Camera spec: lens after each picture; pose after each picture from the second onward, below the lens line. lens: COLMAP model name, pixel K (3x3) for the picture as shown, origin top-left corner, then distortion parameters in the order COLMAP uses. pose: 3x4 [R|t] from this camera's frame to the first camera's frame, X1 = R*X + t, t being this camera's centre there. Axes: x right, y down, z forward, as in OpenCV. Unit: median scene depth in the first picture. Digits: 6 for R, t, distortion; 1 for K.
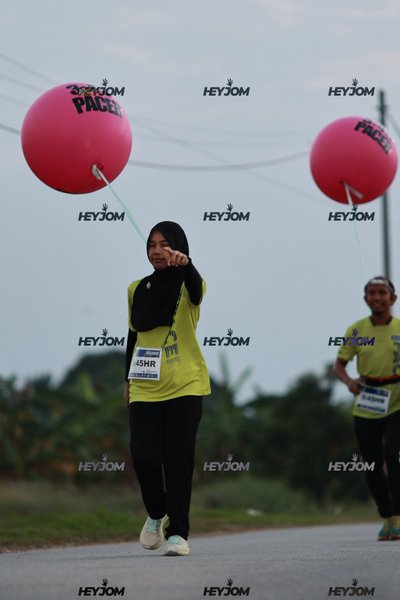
lens RADIAL K [[1829.9, 0, 200.0], [0, 1829.9, 300.0], [0, 0, 1]] dist [-0.135028, 1.939990]
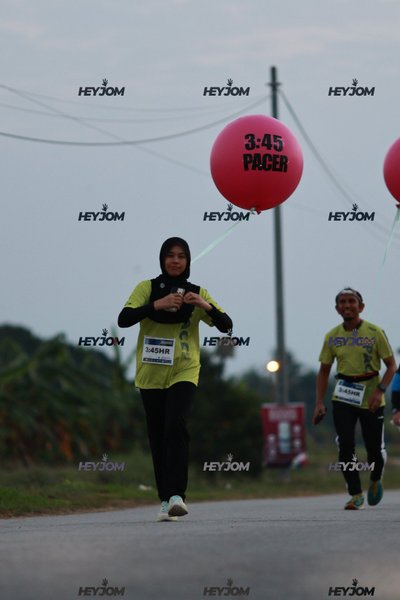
lens RADIAL K [[1829.9, 0, 200.0], [0, 1829.9, 300.0], [0, 0, 1]] dist [-0.135028, 1.939990]
pose [[1.000000, 0.000036, -0.000687, 0.059968], [-0.000036, 1.000000, -0.000156, 0.013497], [0.000687, 0.000156, 1.000000, -0.000390]]
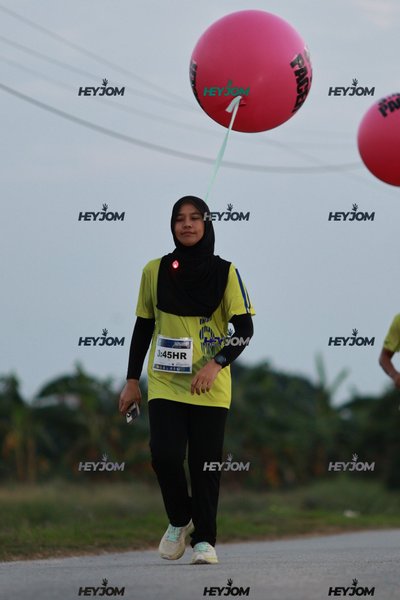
lens RADIAL K [[1829.9, 0, 200.0], [0, 1829.9, 300.0], [0, 0, 1]] dist [-0.135028, 1.939990]
pose [[1.000000, 0.000089, 0.000606, -0.053195], [-0.000089, 1.000000, 0.000009, -0.000958], [-0.000606, -0.000009, 1.000000, -0.000313]]
